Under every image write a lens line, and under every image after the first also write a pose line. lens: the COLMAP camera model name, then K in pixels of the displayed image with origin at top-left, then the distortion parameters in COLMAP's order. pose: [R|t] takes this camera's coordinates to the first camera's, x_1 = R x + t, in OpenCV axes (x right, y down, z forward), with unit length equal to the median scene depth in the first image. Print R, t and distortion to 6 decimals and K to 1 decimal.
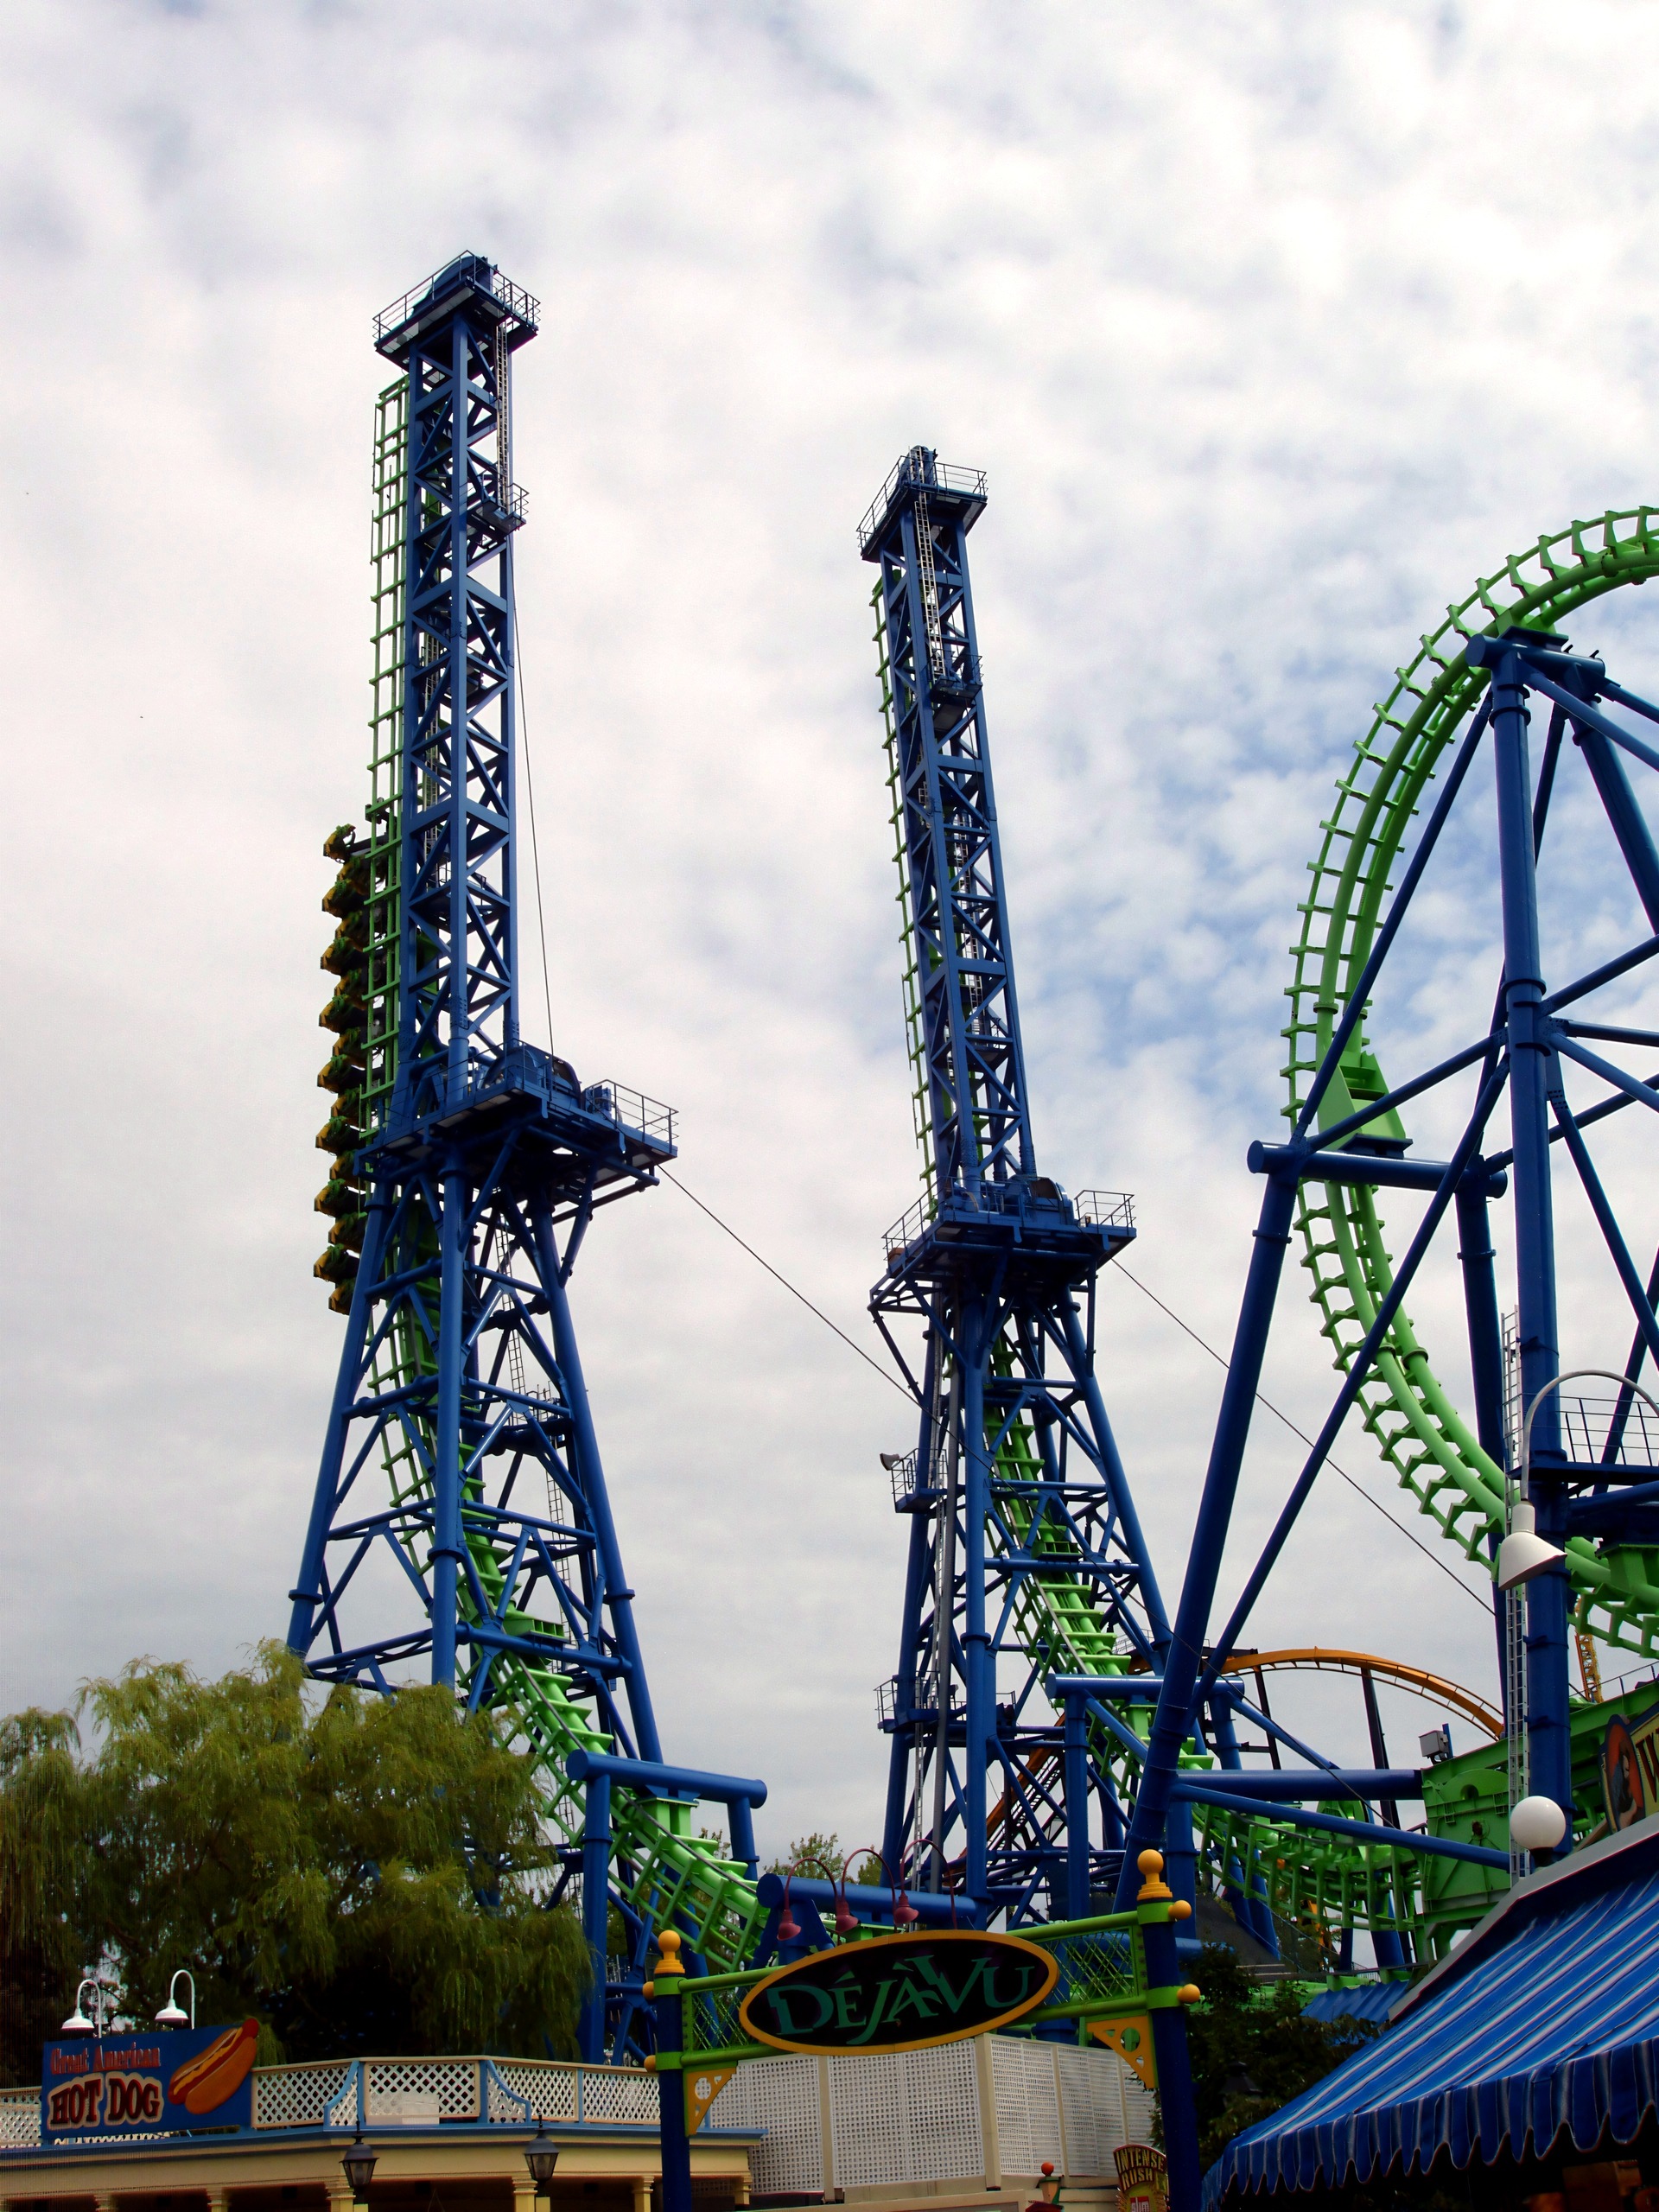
lens RADIAL K [[2760.9, 0, 829.5], [0, 2760.9, 1106.0], [0, 0, 1]] dist [-0.249212, 0.326164]
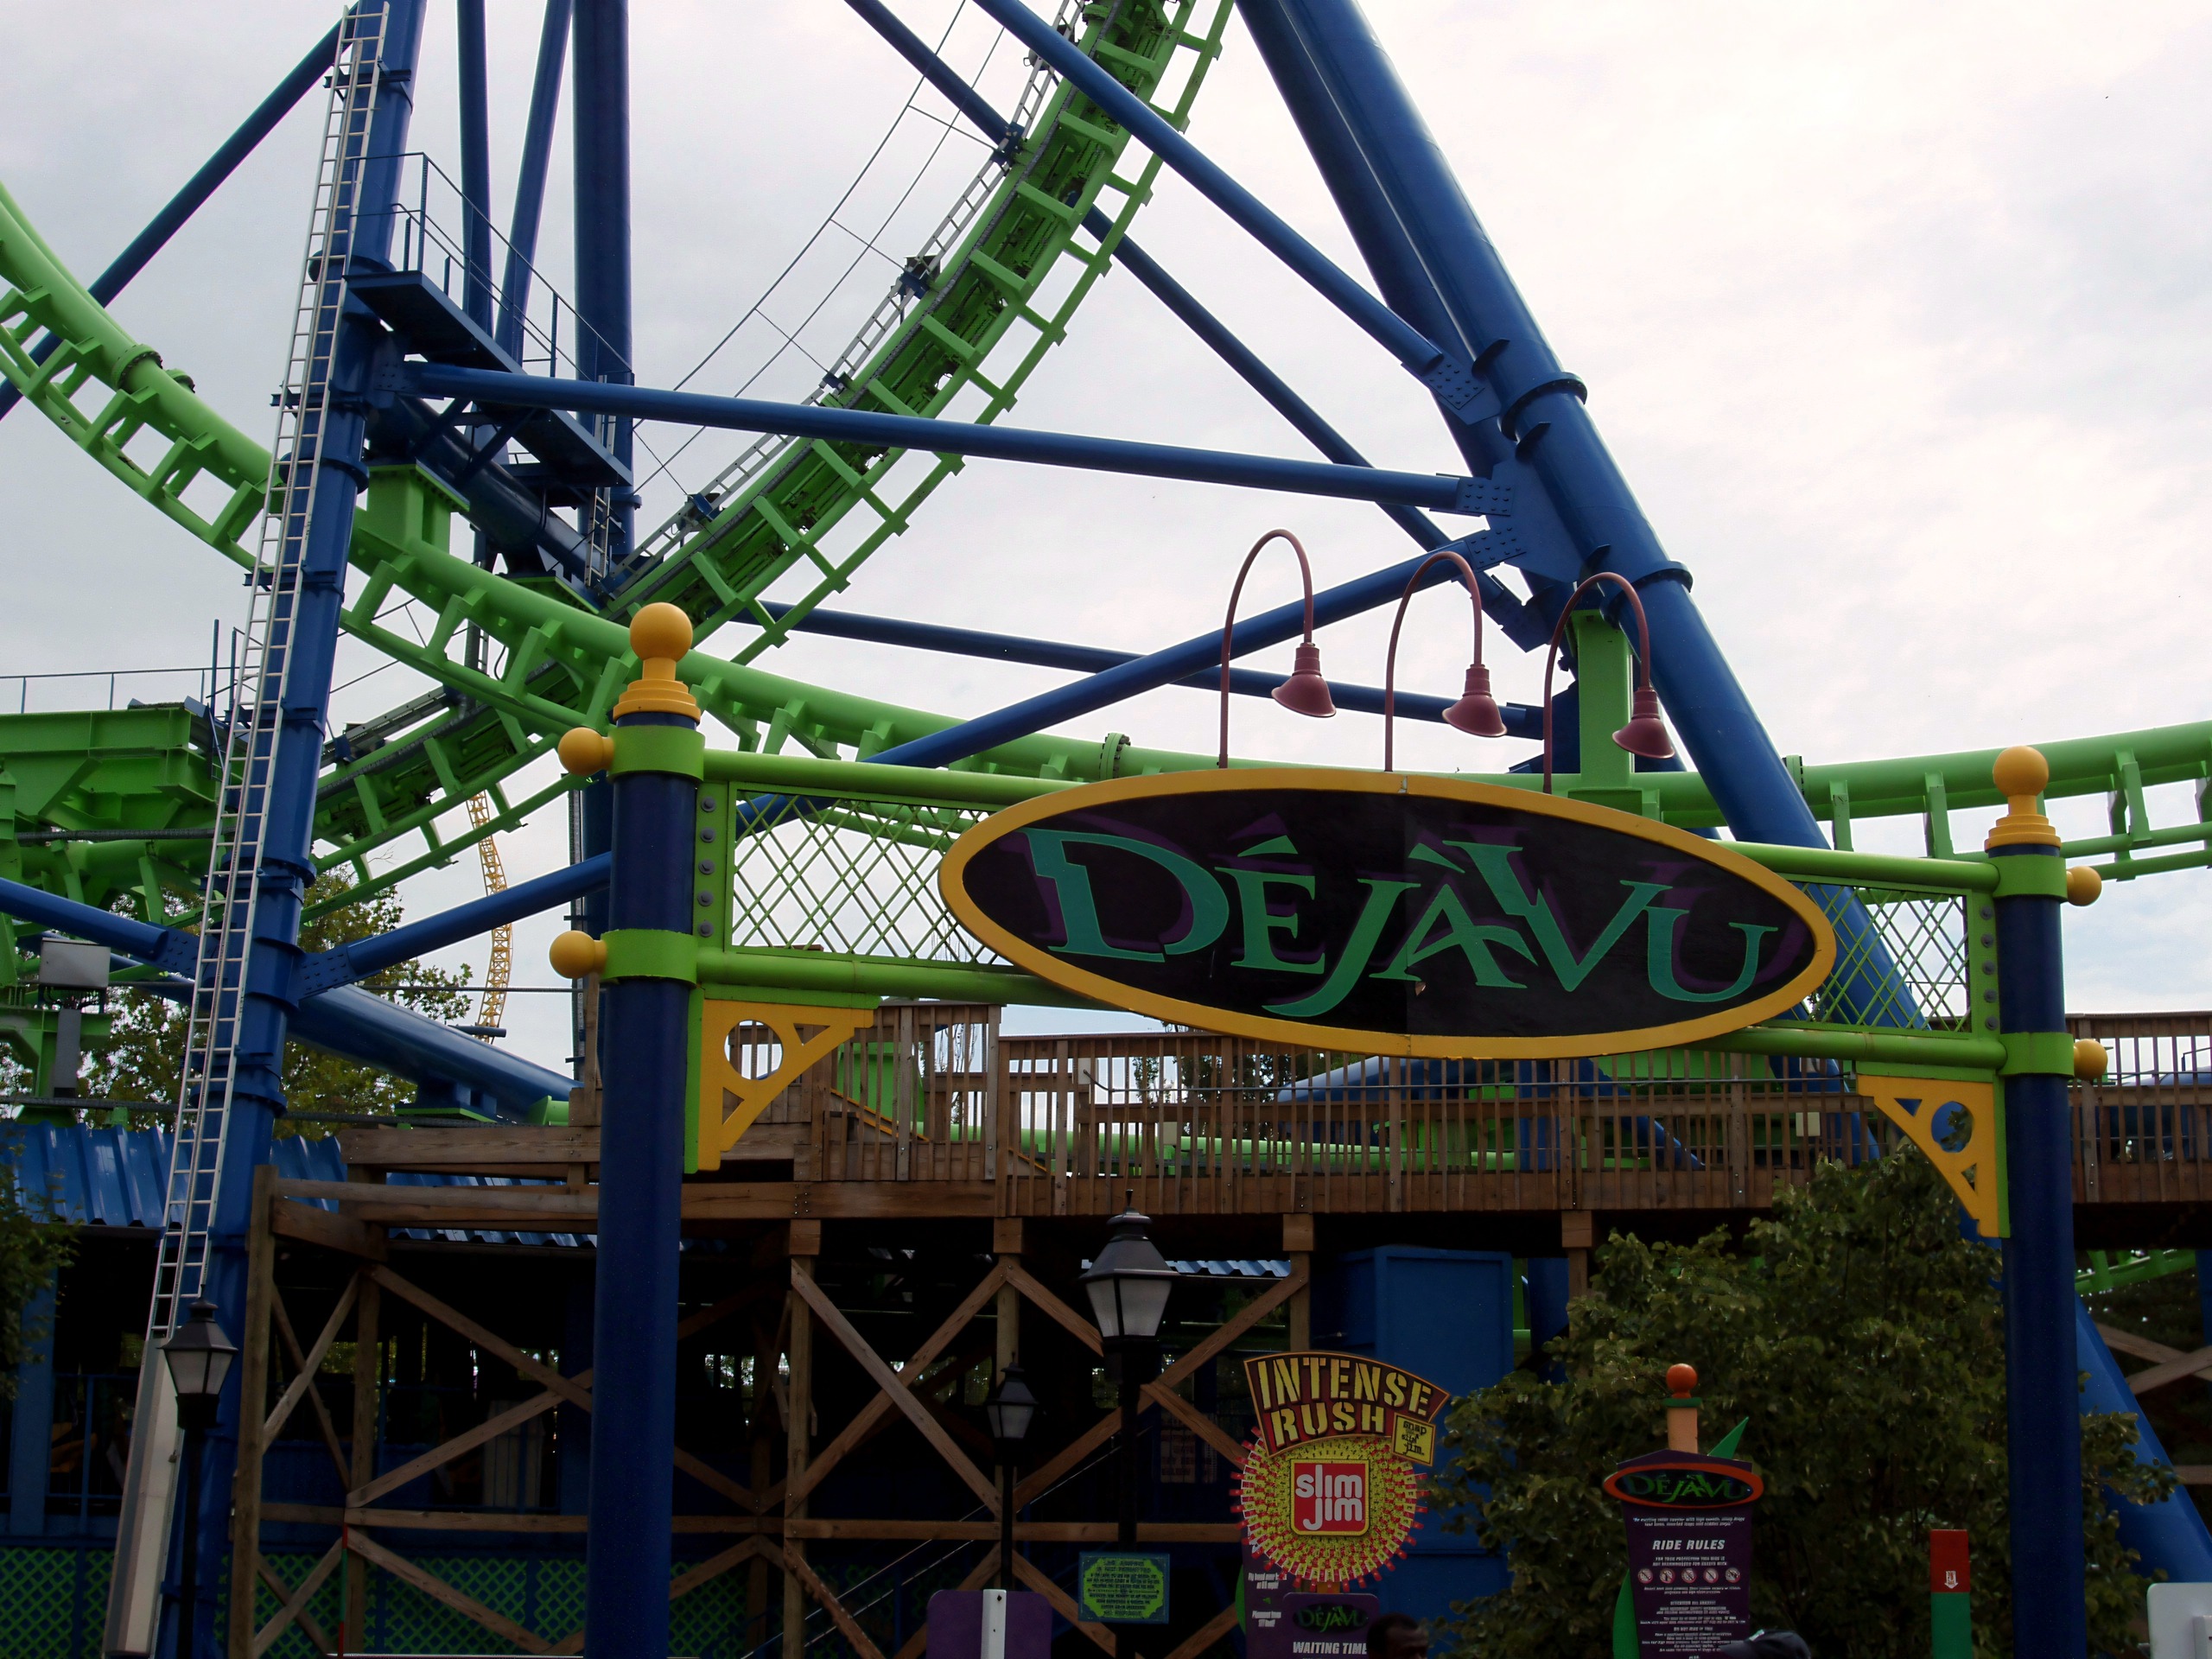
lens RADIAL K [[3672.3, 0, 1106.0], [0, 3672.3, 829.5], [0, 0, 1]] dist [-0.123190, 0.107810]
pose [[0.503725, 0.242029, 0.829266, -0.236428], [-0.381141, 0.923732, -0.038081, 0.181873], [-0.775237, -0.296885, 0.557554, 0.372974]]
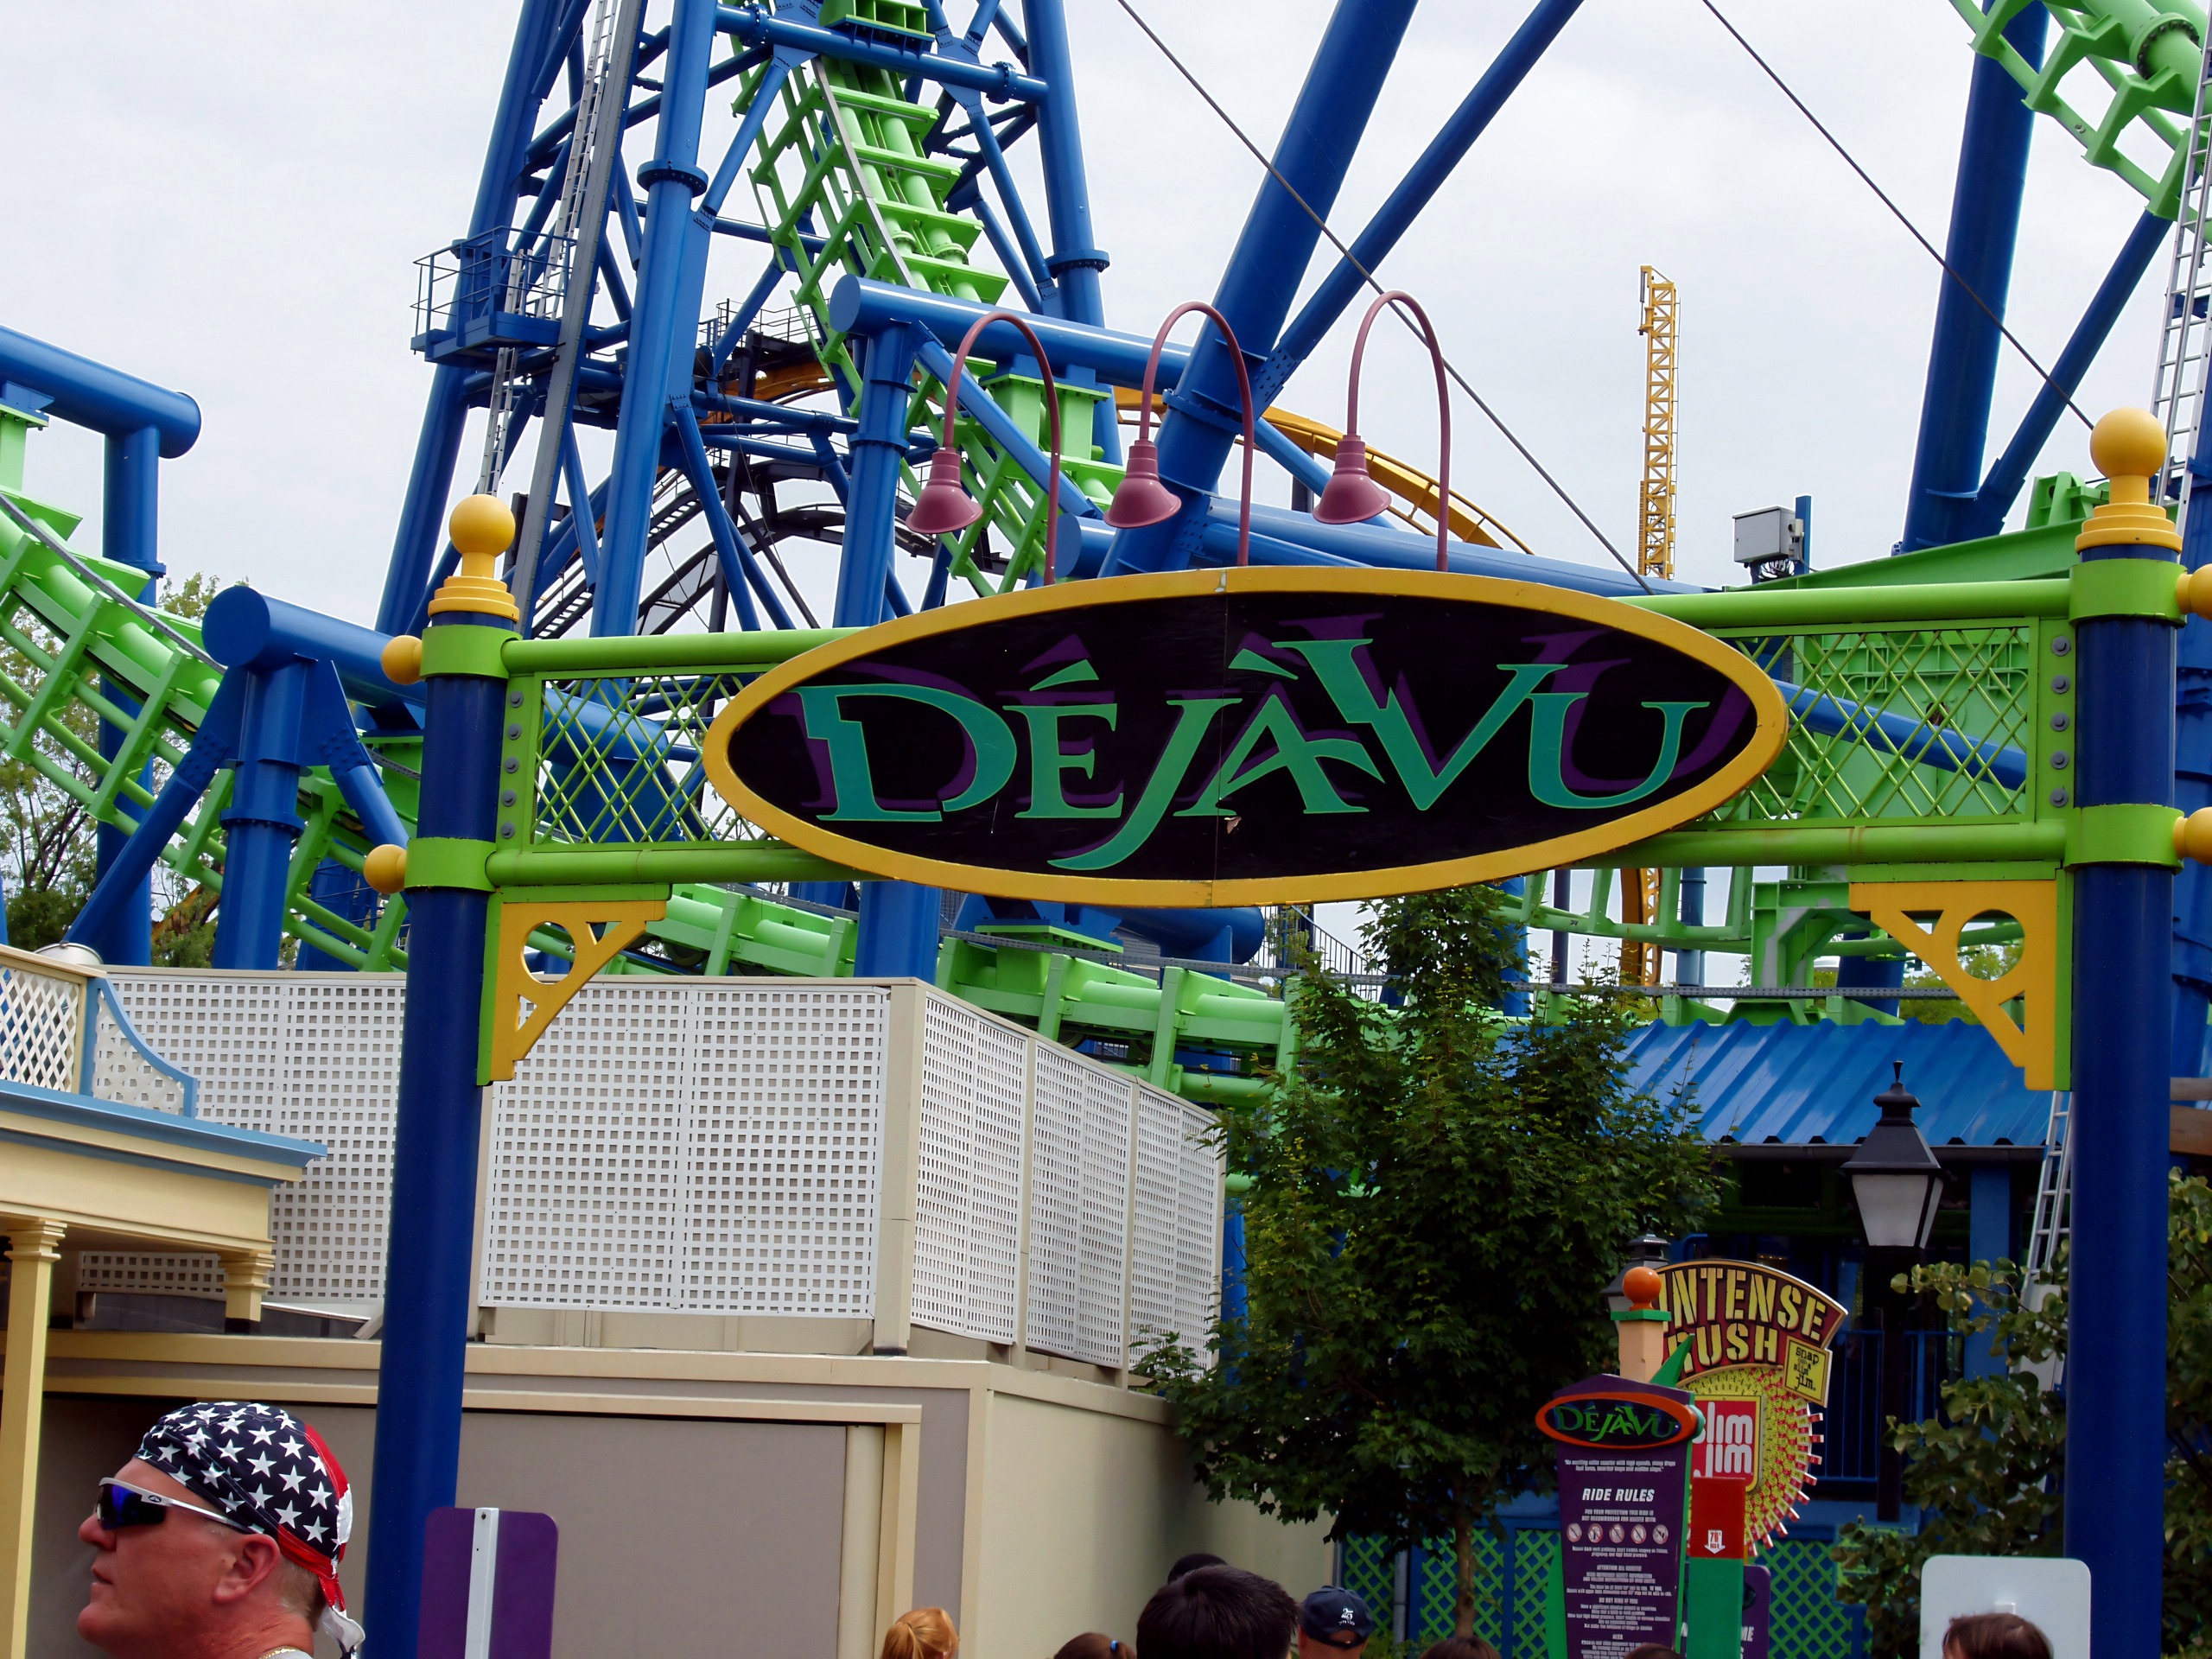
lens RADIAL K [[5130.0, 0, 1106.0], [0, 5130.0, 829.5], [0, 0, 1]] dist [-0.065137, 0.082334]
pose [[0.962318, 0.137846, 0.234397, -0.072362], [-0.194946, 0.950676, 0.241270, 0.095185], [-0.189577, -0.277873, 0.941726, 0.197588]]
